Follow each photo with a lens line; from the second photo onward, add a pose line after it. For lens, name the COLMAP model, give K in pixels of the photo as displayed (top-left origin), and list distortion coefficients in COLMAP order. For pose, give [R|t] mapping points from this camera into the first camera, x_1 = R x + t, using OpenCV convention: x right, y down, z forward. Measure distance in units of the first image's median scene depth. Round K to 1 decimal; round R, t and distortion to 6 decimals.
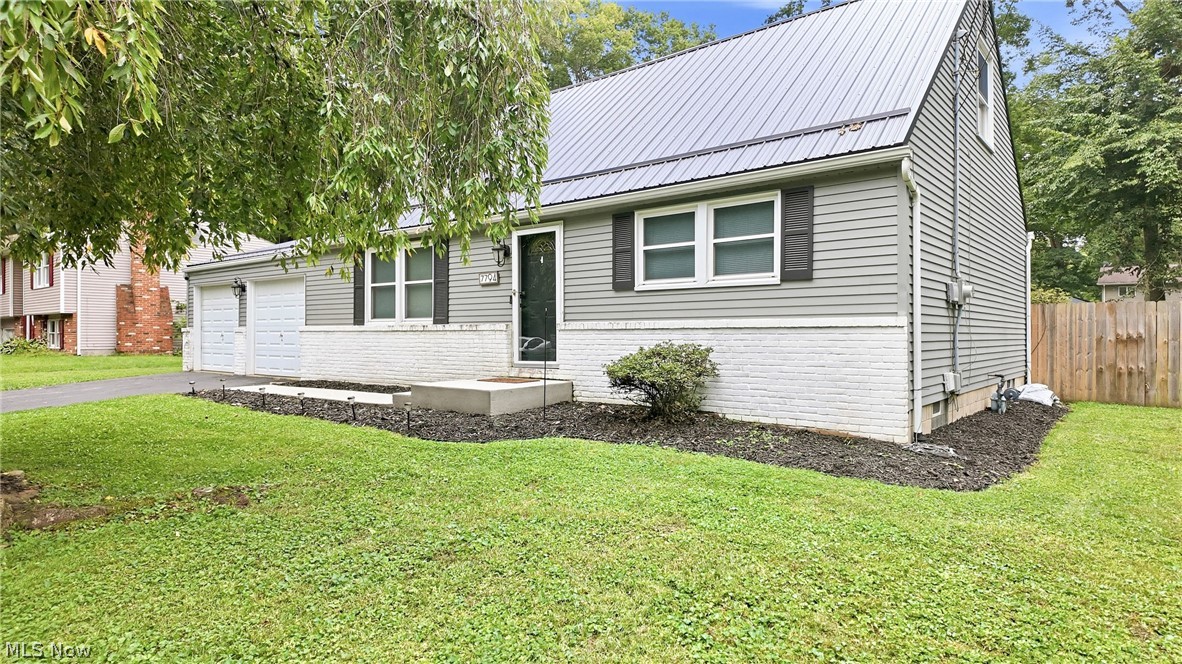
lens RADIAL K [[685.1, 0, 591.0], [0, 685.1, 332.0], [0, 0, 1]] dist [0.081114, -0.096680]
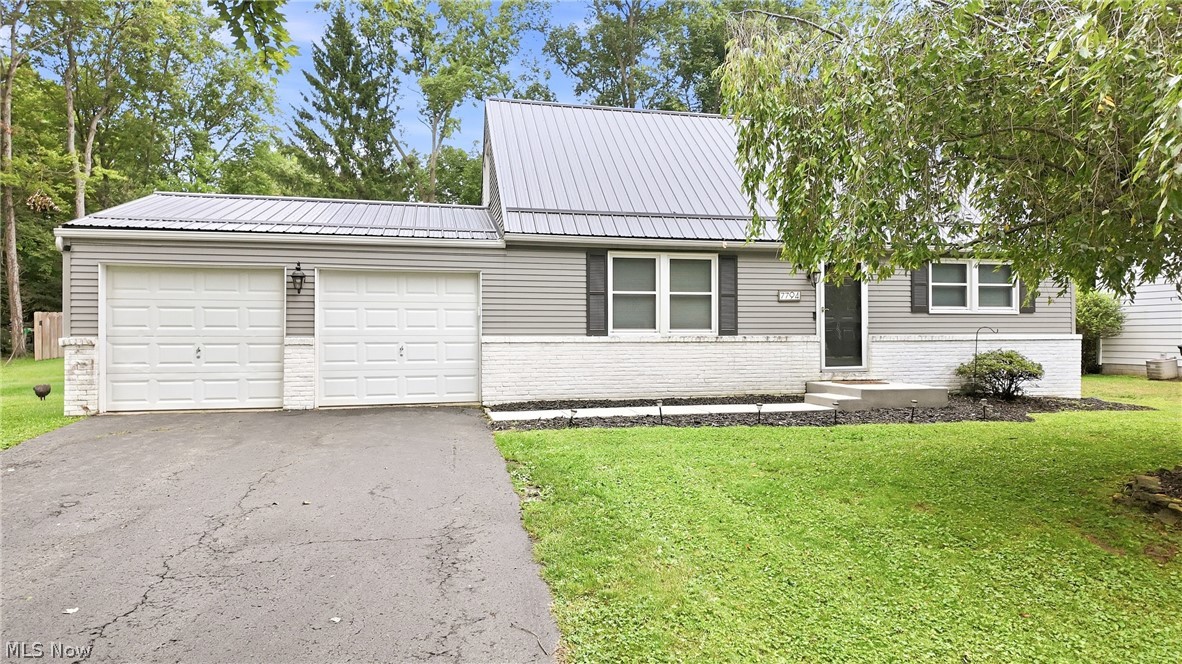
lens RADIAL K [[685.1, 0, 591.0], [0, 685.1, 332.0], [0, 0, 1]] dist [0.081114, -0.096680]
pose [[0.615068, -0.001171, 0.788473, -1.459104], [-0.000972, 0.999997, 0.002244, -0.023508], [-0.788473, -0.002147, 0.615065, 0.646027]]
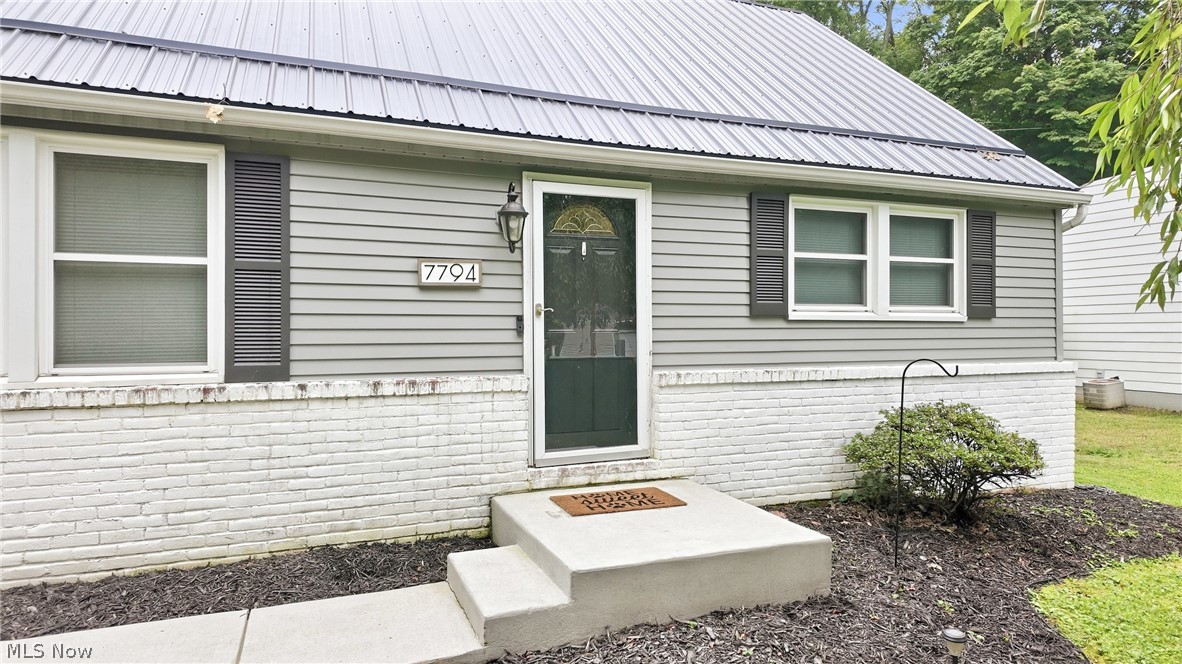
lens RADIAL K [[685.1, 0, 591.0], [0, 685.1, 332.0], [0, 0, 1]] dist [0.081114, -0.096680]
pose [[0.490385, -0.003300, 0.871500, -0.567522], [-0.002867, 0.999981, 0.005399, -0.050323], [-0.871501, -0.005146, 0.490366, 0.820268]]
